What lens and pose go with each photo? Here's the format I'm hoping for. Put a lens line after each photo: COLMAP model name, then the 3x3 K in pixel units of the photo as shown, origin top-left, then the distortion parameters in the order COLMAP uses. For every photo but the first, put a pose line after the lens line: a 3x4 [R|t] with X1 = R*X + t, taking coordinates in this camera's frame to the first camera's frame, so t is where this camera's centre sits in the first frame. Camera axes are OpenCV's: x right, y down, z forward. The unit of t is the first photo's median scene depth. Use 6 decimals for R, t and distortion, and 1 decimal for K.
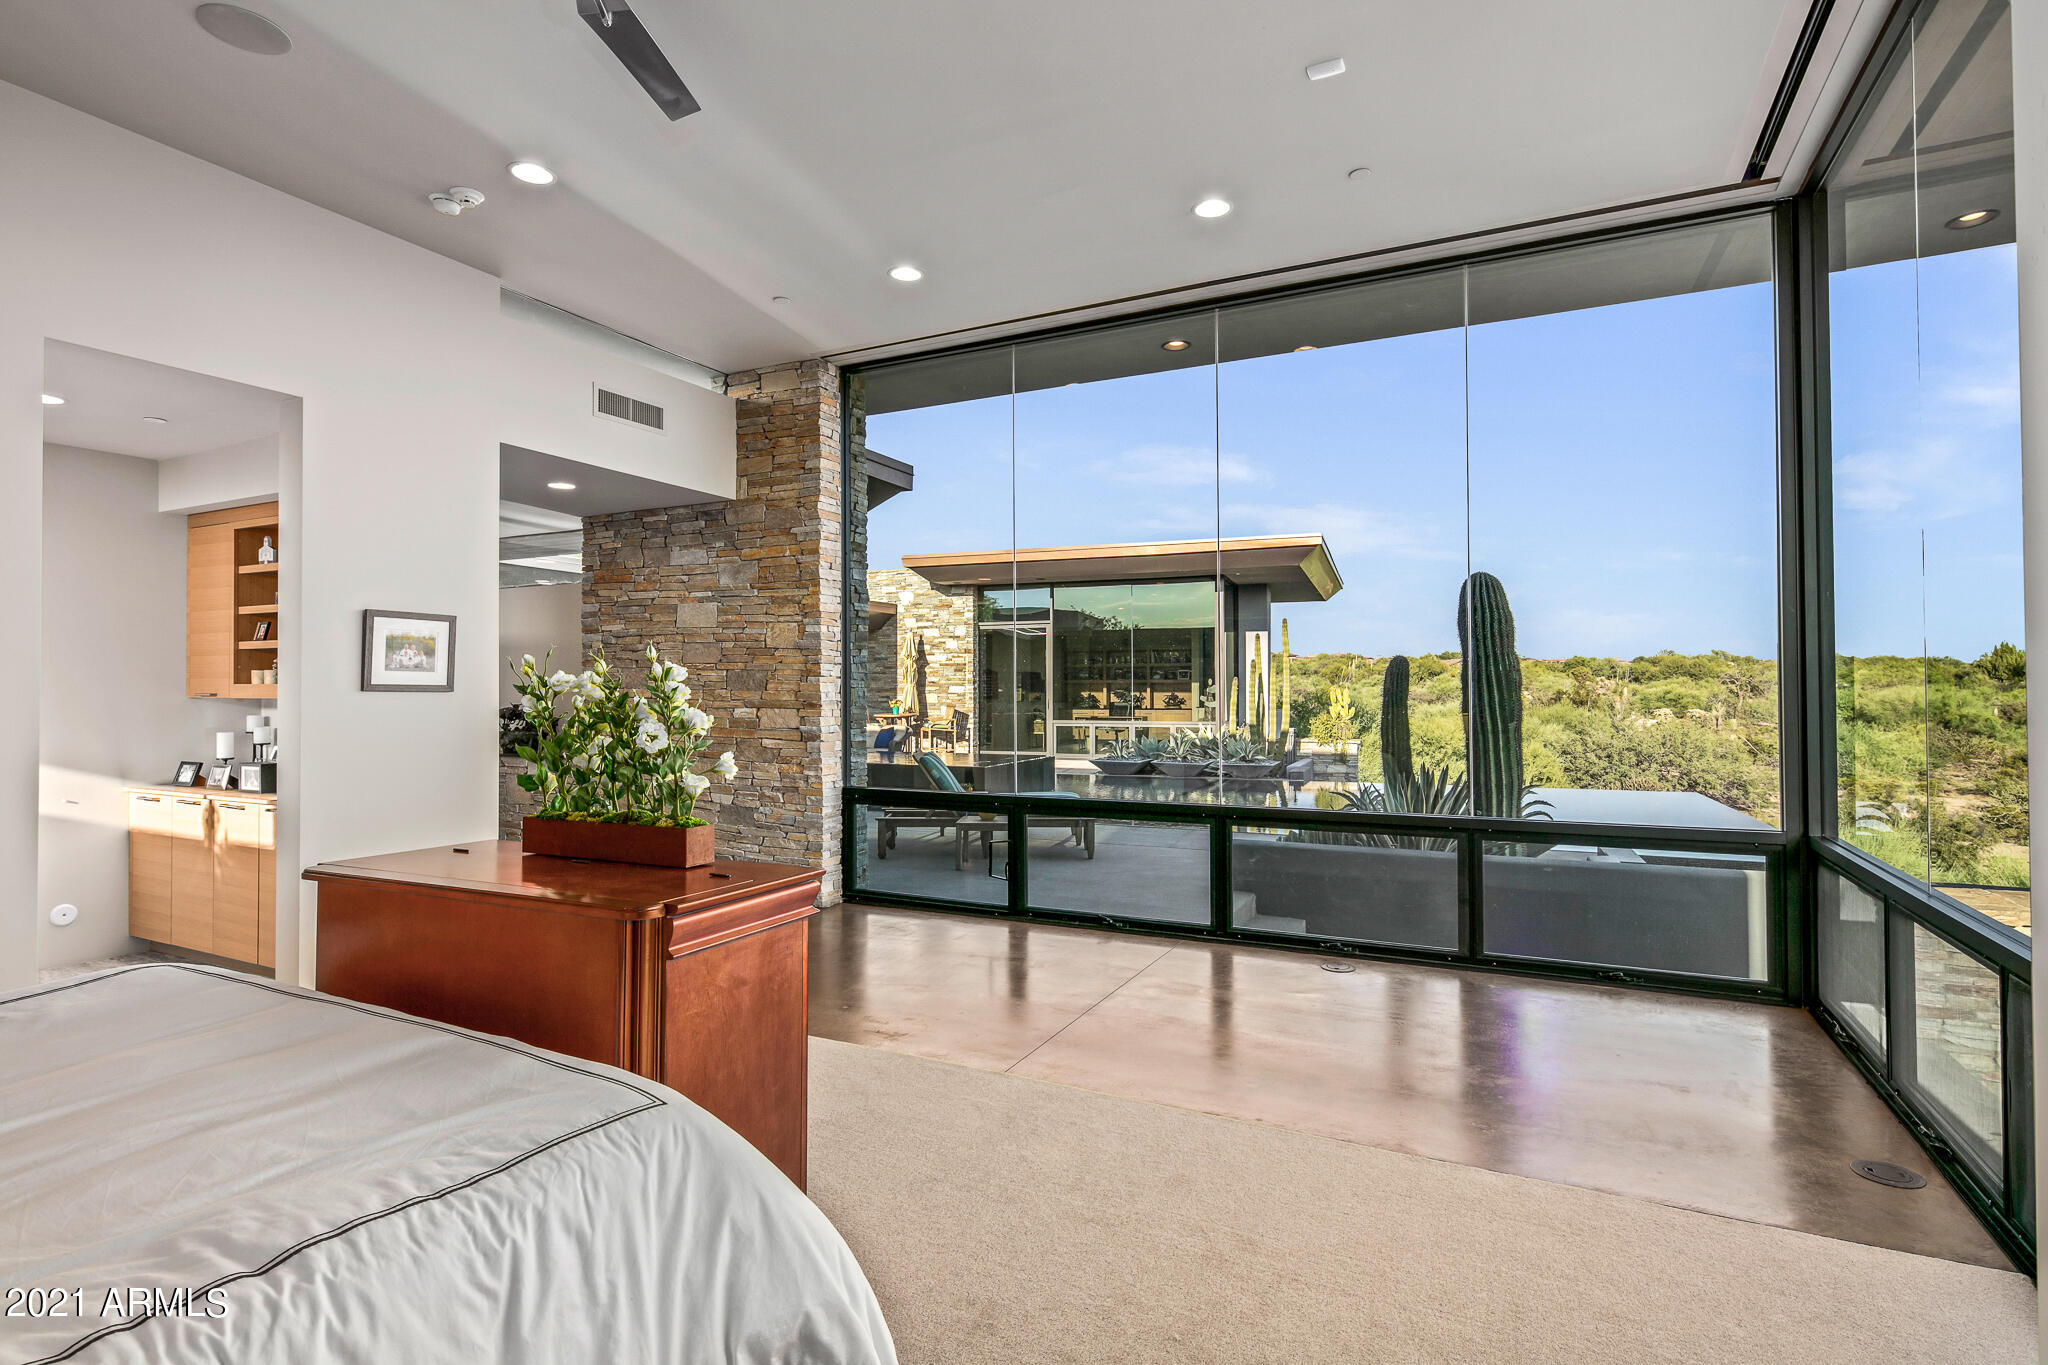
lens RADIAL K [[1003.1, 0, 1030.8], [0, 1003.1, 669.0], [0, 0, 1]] dist [0.005673, -0.005285]
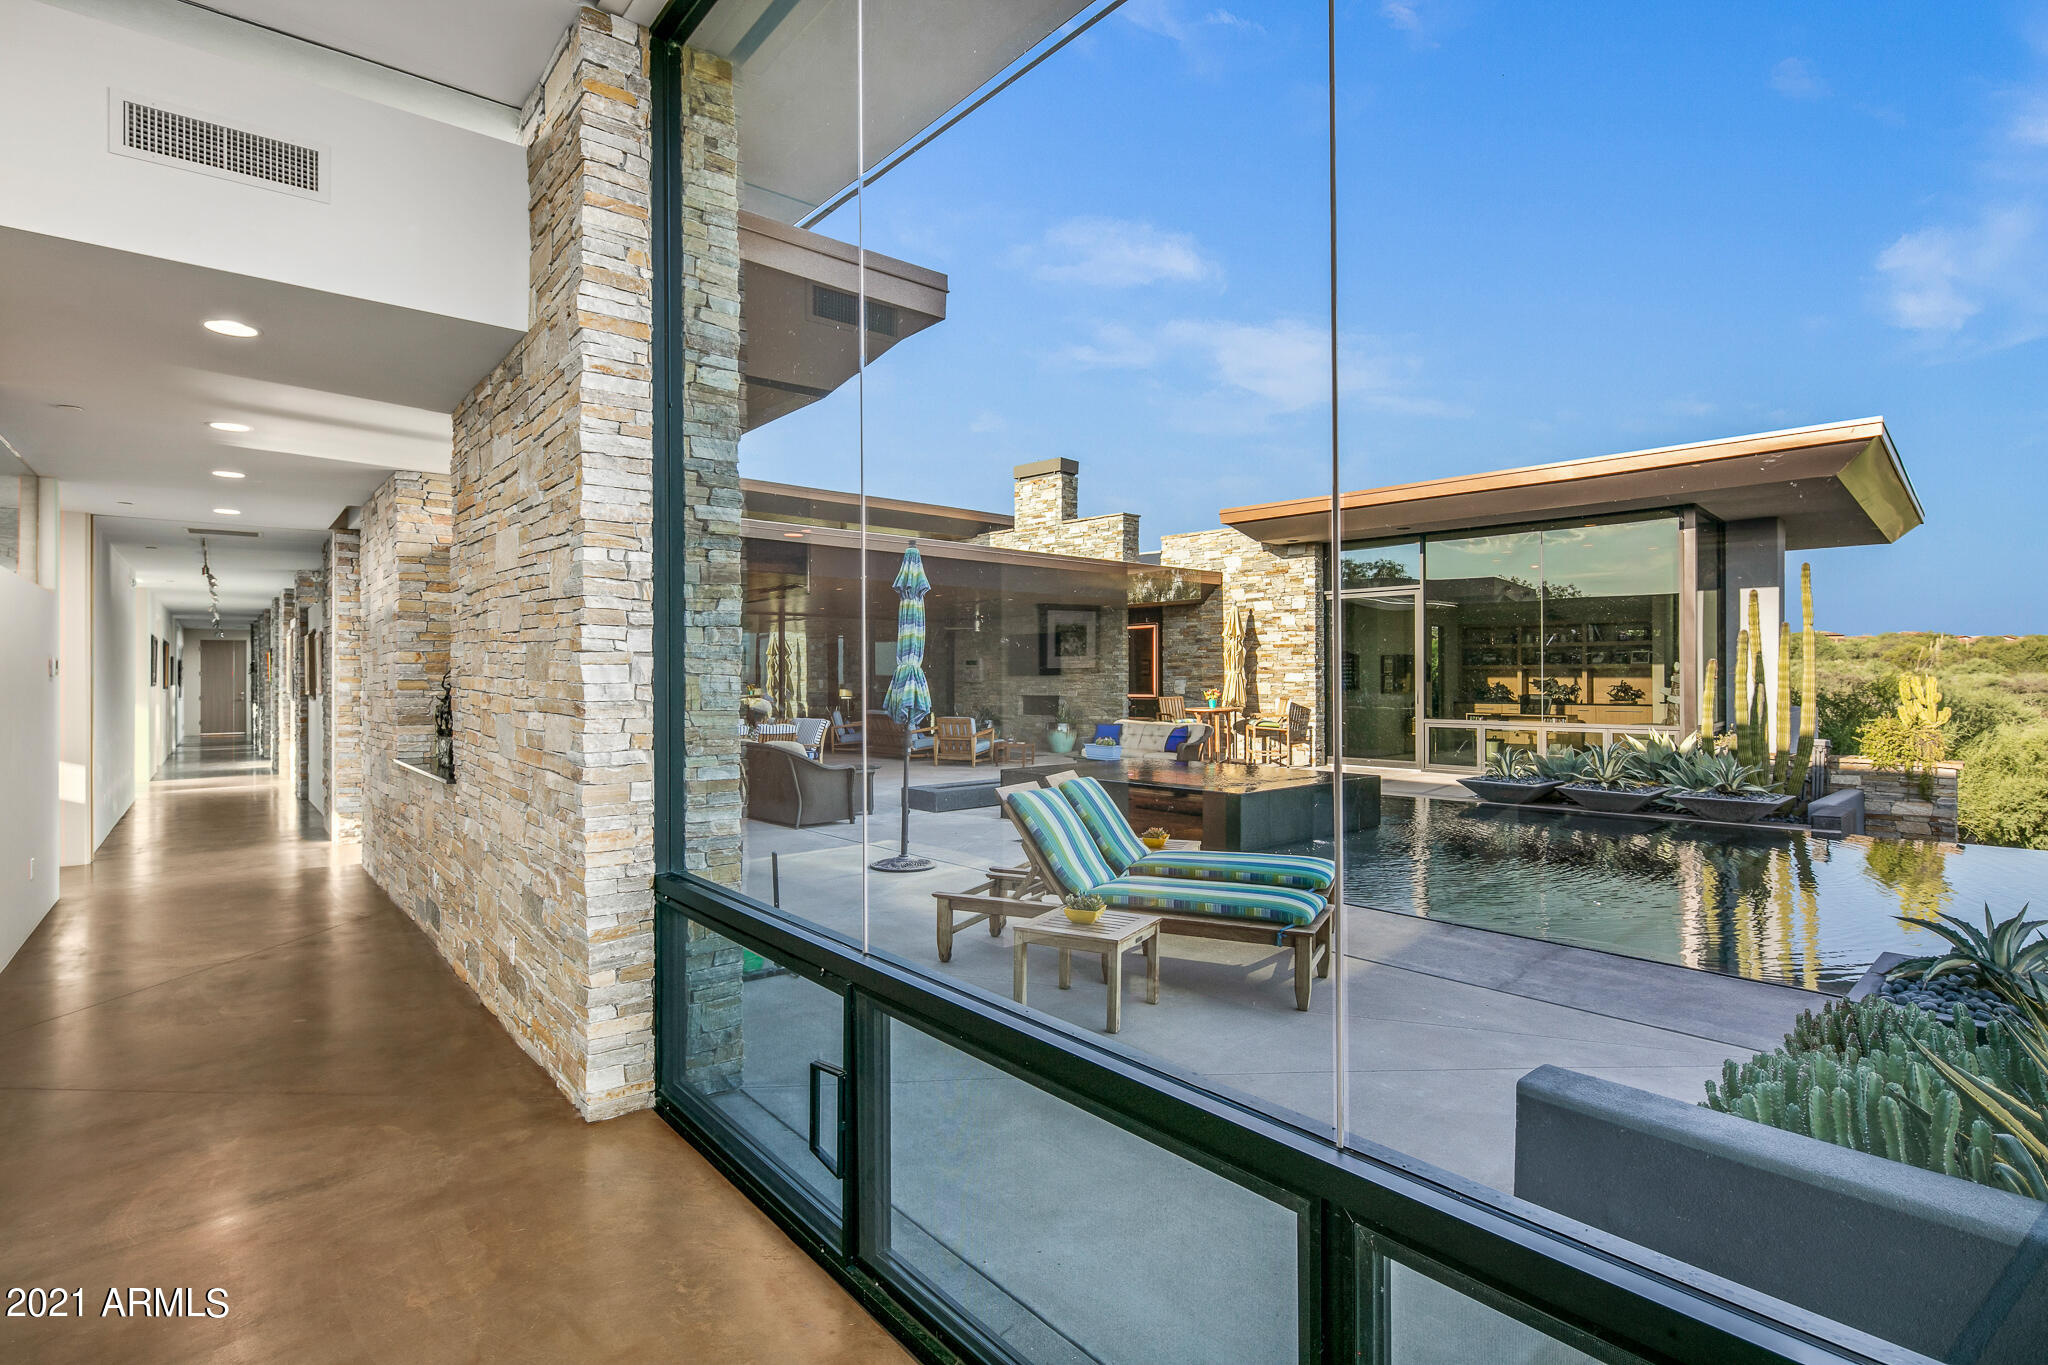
lens RADIAL K [[1003.1, 0, 1030.8], [0, 1003.1, 669.0], [0, 0, 1]] dist [0.005673, -0.005285]
pose [[0.911968, -0.002547, -0.410254, 0.061158], [0.007655, 0.999912, 0.010808, 0.003961], [0.410190, -0.012997, 0.911907, 0.205213]]
